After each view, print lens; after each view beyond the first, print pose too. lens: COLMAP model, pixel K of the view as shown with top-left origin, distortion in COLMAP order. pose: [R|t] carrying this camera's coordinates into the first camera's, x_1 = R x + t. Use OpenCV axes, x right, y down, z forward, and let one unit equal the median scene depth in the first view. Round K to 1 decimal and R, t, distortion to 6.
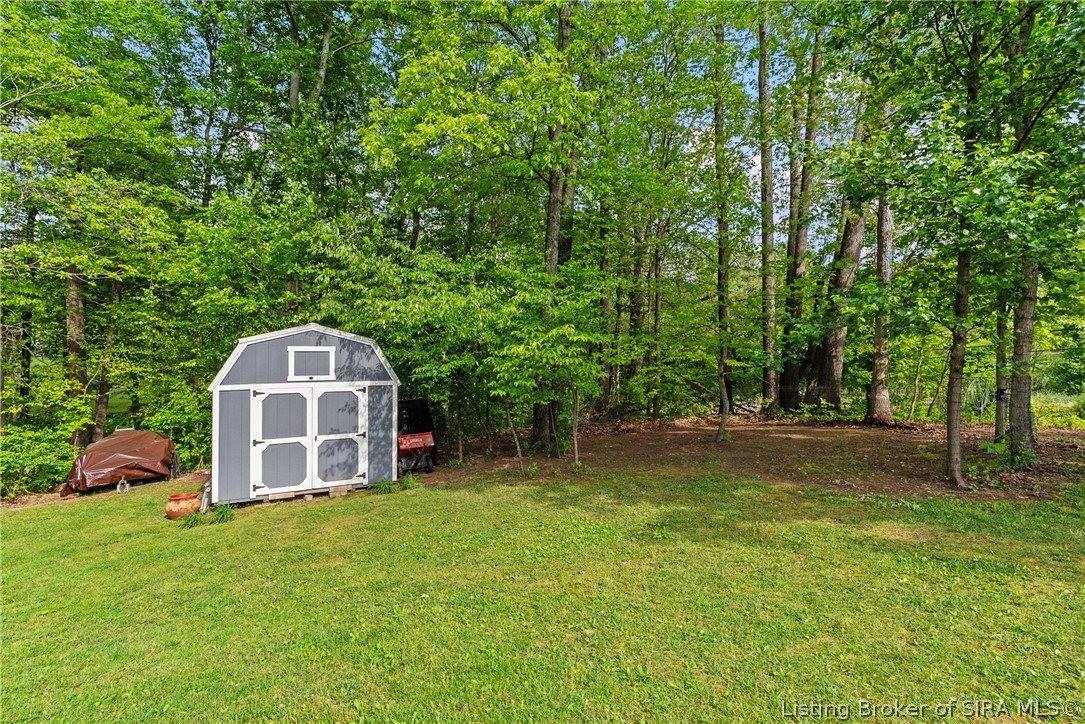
lens RADIAL K [[495.6, 0, 540.6], [0, 495.6, 361.7], [0, 0, 1]] dist [-0.001689, 0.001038]
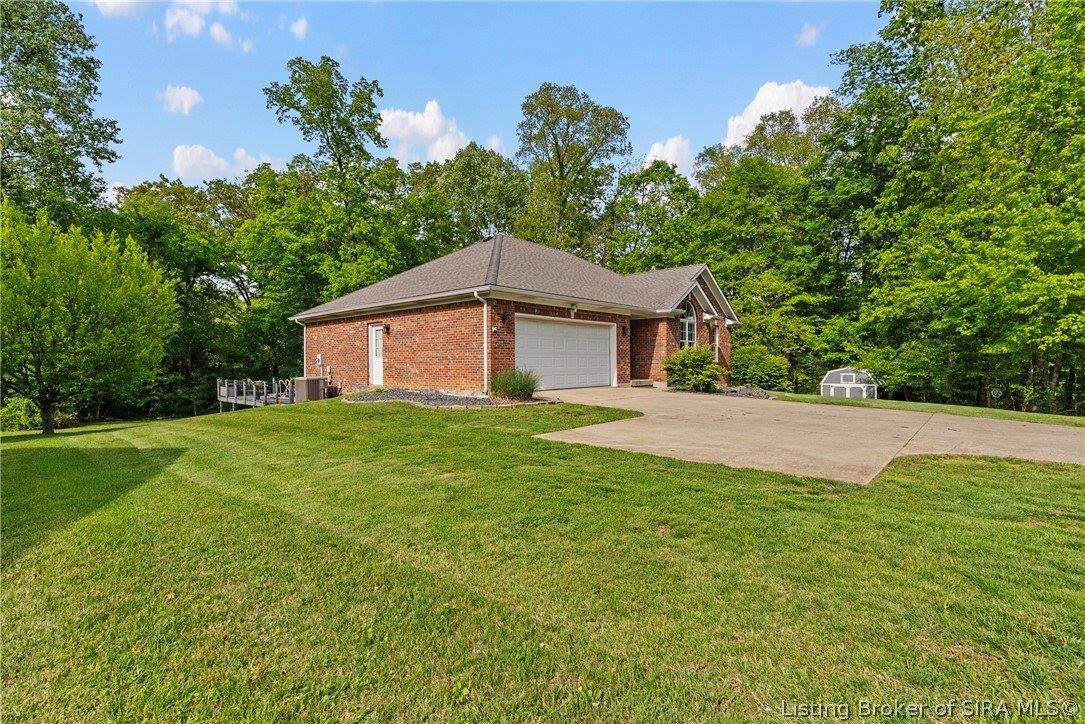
lens RADIAL K [[495.6, 0, 540.7], [0, 495.6, 363.7], [0, 0, 1]] dist [-0.001689, 0.001038]
pose [[0.362655, -0.001757, -0.931922, 1.933379], [-0.002508, 0.999993, -0.002862, -0.082228], [0.931920, 0.003375, 0.362648, -2.203819]]
